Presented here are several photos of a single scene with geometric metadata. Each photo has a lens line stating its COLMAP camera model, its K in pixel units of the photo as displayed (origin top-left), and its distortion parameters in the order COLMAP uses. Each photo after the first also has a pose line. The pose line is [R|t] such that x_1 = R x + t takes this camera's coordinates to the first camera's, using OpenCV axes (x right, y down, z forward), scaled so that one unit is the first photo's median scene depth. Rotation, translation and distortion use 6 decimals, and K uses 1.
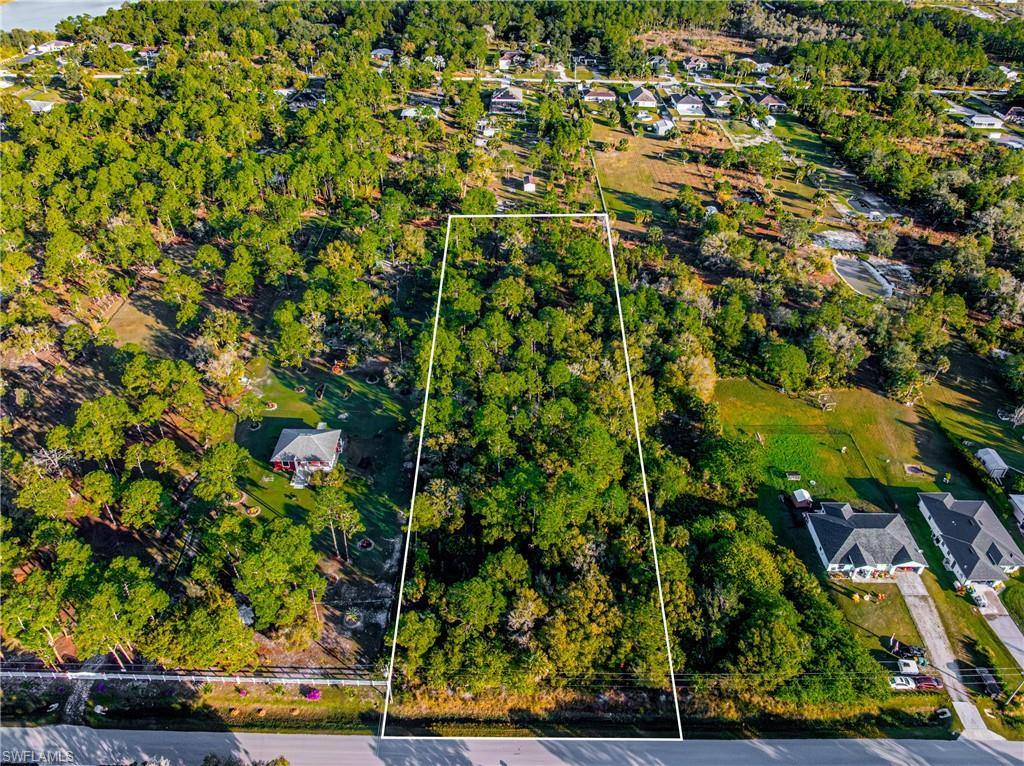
lens RADIAL K [[727.6, 0, 512.0], [0, 727.6, 383.0], [0, 0, 1]] dist [-0.061904, 0.031188]
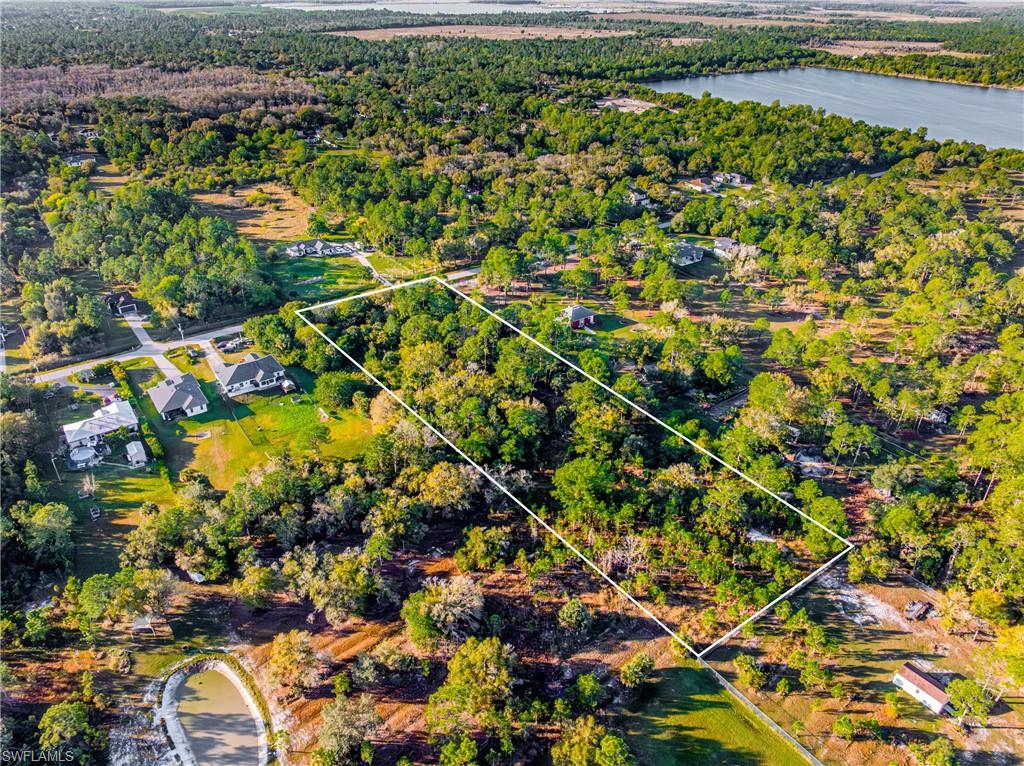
lens RADIAL K [[713.0, 0, 512.0], [0, 713.0, 383.0], [0, 0, 1]] dist [-0.073619, 0.037407]
pose [[-0.804213, 0.279063, -0.524752, 0.356993], [-0.370669, 0.454670, 0.809864, -0.530224], [0.464592, 0.845813, -0.262212, 0.712665]]
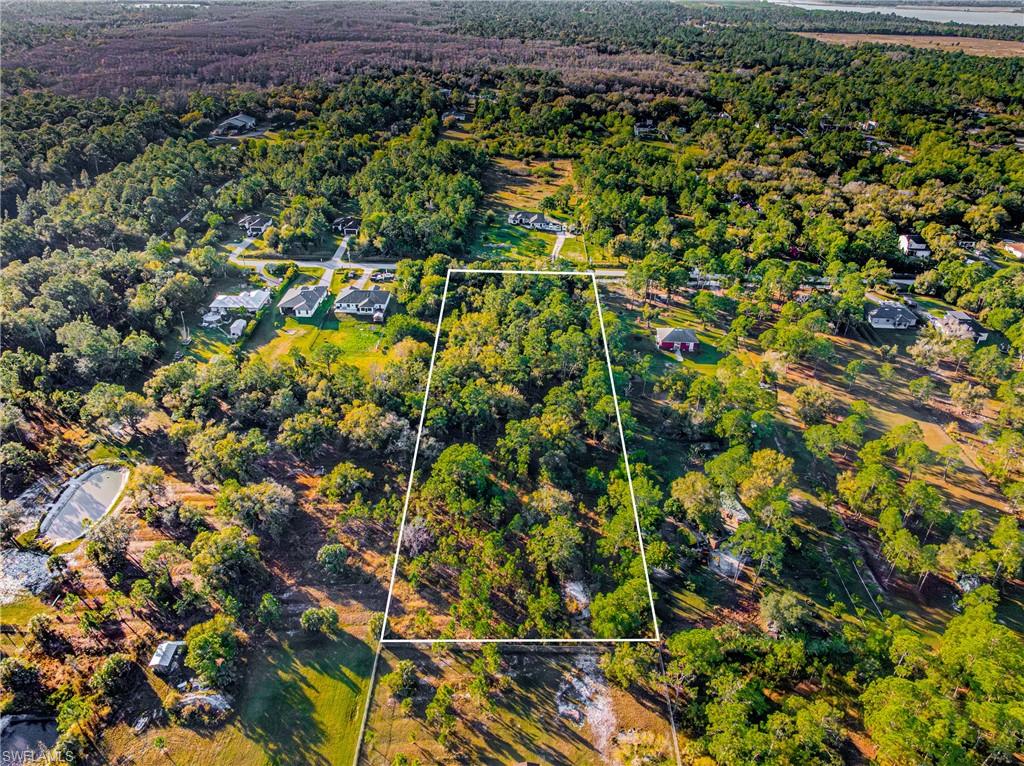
lens RADIAL K [[727.6, 0, 512.0], [0, 727.6, 383.0], [0, 0, 1]] dist [-0.061904, 0.031188]
pose [[-0.999248, -0.031862, -0.022105, 0.058609], [-0.032801, 0.390347, 0.920083, -0.606478], [-0.020687, 0.920116, -0.391098, 0.807774]]
